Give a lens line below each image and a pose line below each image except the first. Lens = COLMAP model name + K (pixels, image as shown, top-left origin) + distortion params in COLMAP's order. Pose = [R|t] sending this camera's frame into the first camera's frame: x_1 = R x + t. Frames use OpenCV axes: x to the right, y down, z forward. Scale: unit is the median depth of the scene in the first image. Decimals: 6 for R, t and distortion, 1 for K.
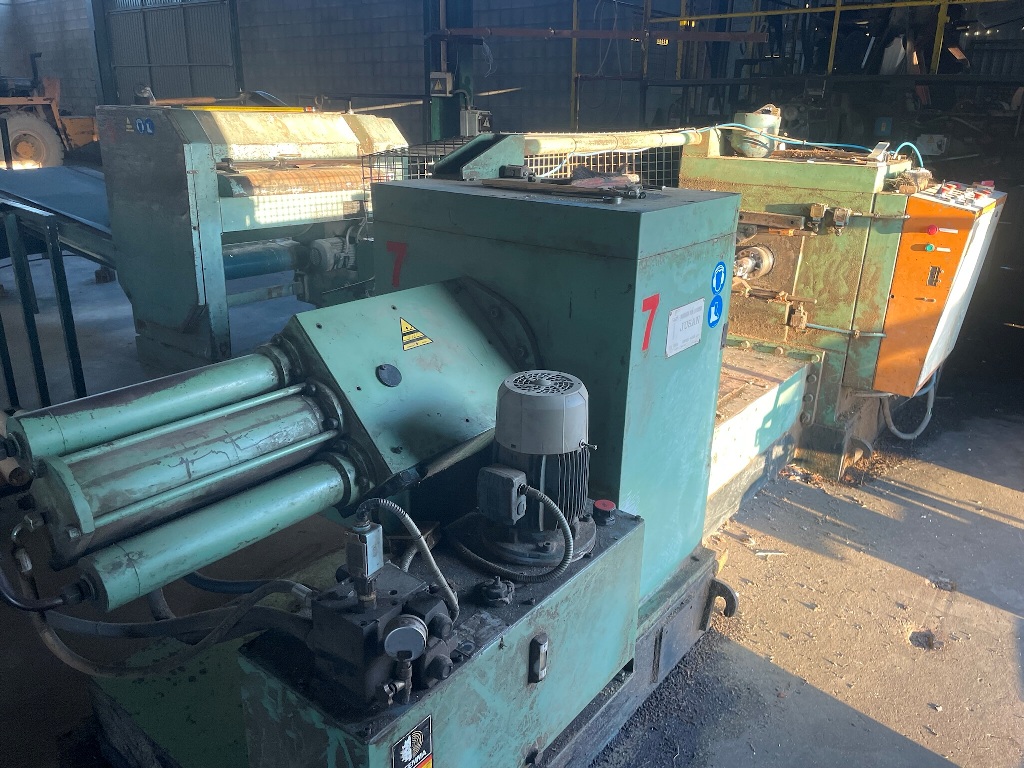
lens RADIAL K [[784.8, 0, 512.9], [0, 784.8, 387.8], [0, 0, 1]] dist [0.071961, -0.084815]
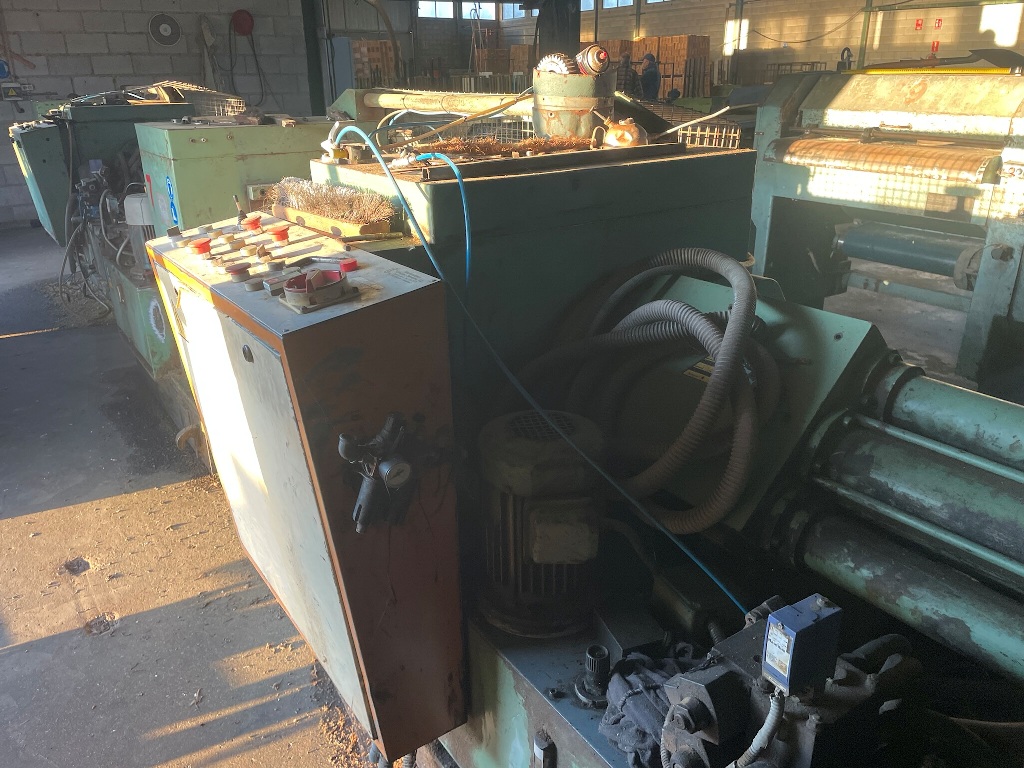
lens RADIAL K [[784.8, 0, 510.9], [0, 784.8, 380.2], [0, 0, 1]] dist [0.071961, -0.084815]
pose [[-0.308057, 0.330076, -0.892273, 1.020367], [-0.313047, 0.850487, 0.422698, -0.448178], [0.898389, 0.409539, -0.158669, 1.345229]]
